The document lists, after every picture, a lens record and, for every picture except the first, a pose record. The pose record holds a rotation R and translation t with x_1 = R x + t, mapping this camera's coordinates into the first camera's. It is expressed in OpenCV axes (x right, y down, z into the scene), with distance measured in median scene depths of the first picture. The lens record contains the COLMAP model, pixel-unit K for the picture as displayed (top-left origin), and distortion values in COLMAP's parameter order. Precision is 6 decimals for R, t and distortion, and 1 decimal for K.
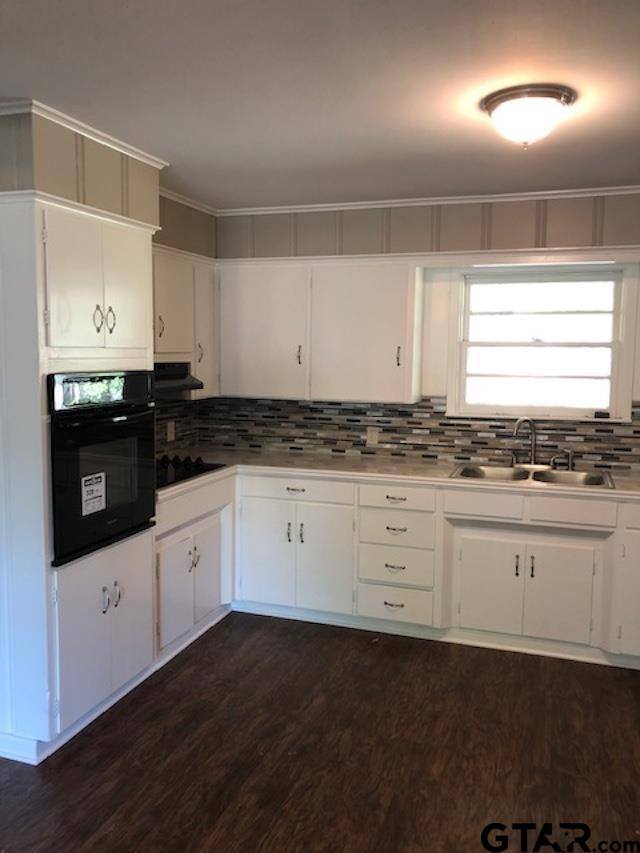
lens RADIAL K [[705.6, 0, 321.5], [0, 705.6, 421.8], [0, 0, 1]] dist [0.025436, -0.003288]
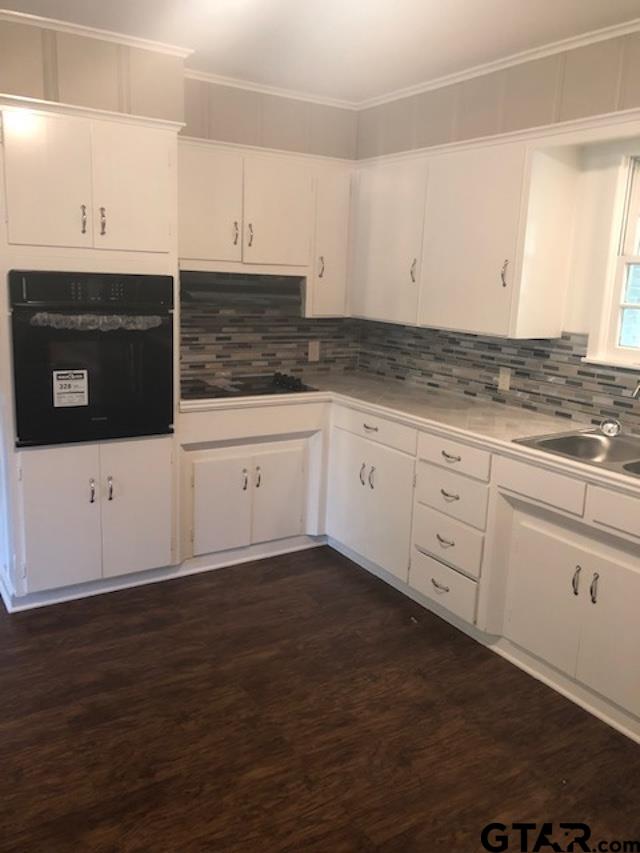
lens RADIAL K [[691.4, 0, 322.4], [0, 691.4, 422.6], [0, 0, 1]] dist [0.003955, 0.004379]
pose [[0.784227, 0.150999, -0.601820, 0.399082], [-0.096549, 0.987819, 0.122034, -0.006923], [0.612916, -0.037597, 0.789253, 0.273842]]
